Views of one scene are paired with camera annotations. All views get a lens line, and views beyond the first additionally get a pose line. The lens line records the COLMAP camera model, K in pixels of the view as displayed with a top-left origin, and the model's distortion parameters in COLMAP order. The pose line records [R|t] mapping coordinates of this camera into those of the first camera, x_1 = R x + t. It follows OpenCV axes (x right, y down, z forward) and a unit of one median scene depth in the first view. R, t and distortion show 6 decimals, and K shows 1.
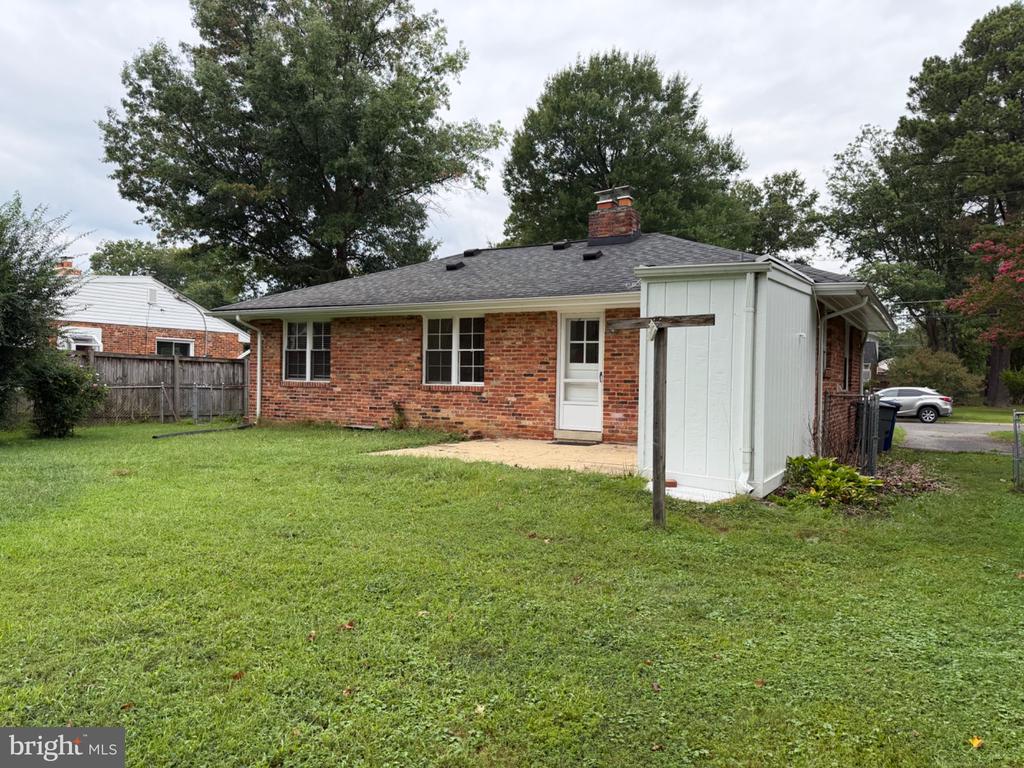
lens RADIAL K [[708.1, 0, 511.3], [0, 708.1, 385.8], [0, 0, 1]] dist [0.110232, -0.184174]
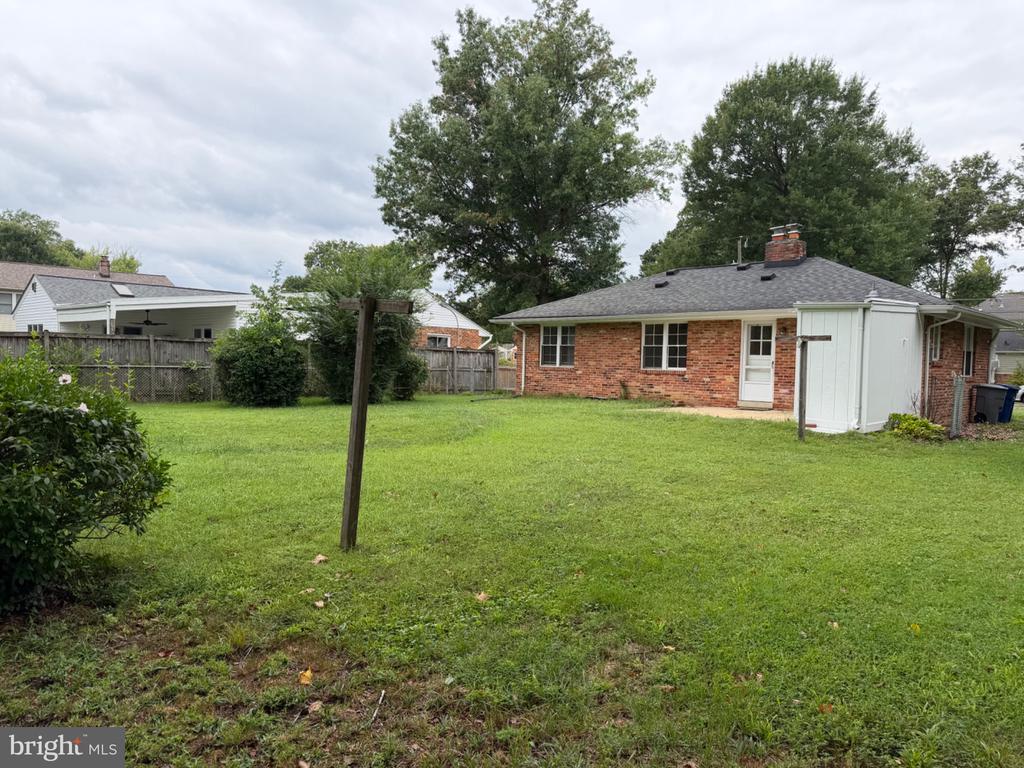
lens RADIAL K [[708.1, 0, 511.3], [0, 708.1, 385.8], [0, 0, 1]] dist [0.110232, -0.184174]
pose [[0.974599, 0.013154, -0.223569, -0.030904], [-0.008486, 0.999726, 0.021828, 0.001443], [0.223794, -0.019377, 0.974444, -0.255610]]
